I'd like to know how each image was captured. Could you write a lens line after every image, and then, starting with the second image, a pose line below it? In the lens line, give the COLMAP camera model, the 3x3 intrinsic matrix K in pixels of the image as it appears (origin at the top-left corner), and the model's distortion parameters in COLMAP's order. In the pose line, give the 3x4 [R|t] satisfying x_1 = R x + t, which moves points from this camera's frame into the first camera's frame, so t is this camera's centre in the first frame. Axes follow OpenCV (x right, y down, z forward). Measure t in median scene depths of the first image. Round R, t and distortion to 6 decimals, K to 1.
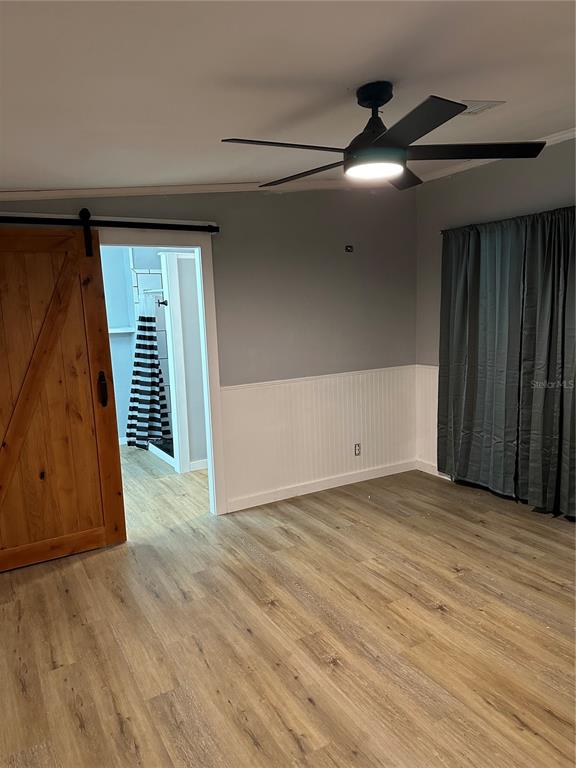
lens RADIAL K [[537.9, 0, 286.6], [0, 537.9, 386.6], [0, 0, 1]] dist [0.056649, -0.073286]
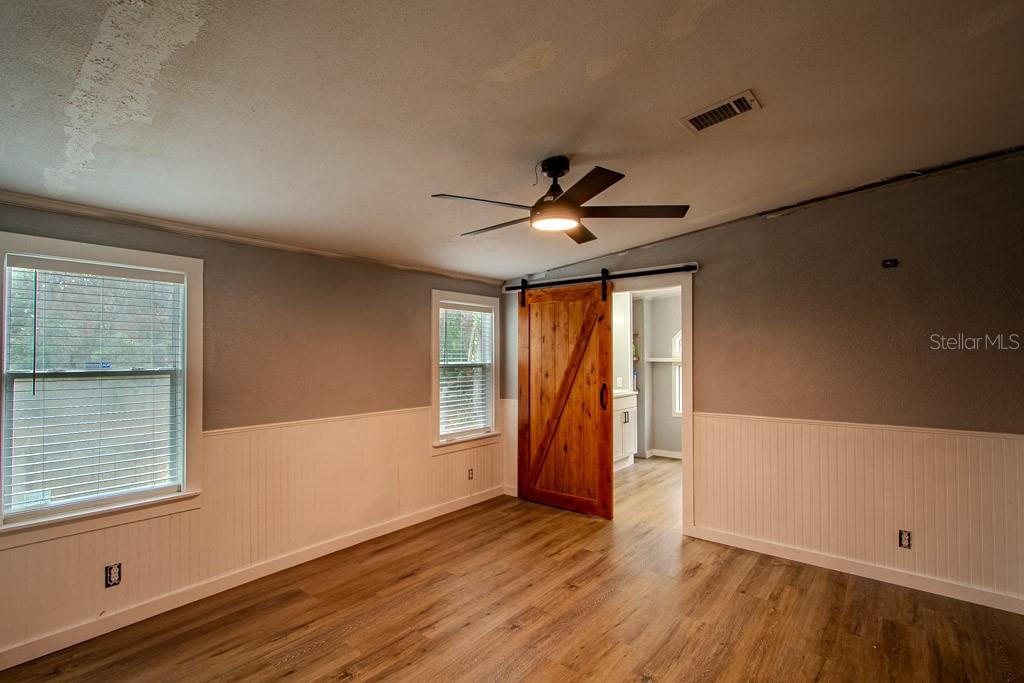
lens RADIAL K [[473.2, 0, 505.0], [0, 473.2, 345.0], [0, 0, 1]] dist [-0.018679, 0.001193]
pose [[0.348360, 0.009742, -0.937310, 0.698453], [-0.160435, 0.985810, -0.049381, -0.025681], [0.923529, 0.167580, 0.344979, 0.360900]]
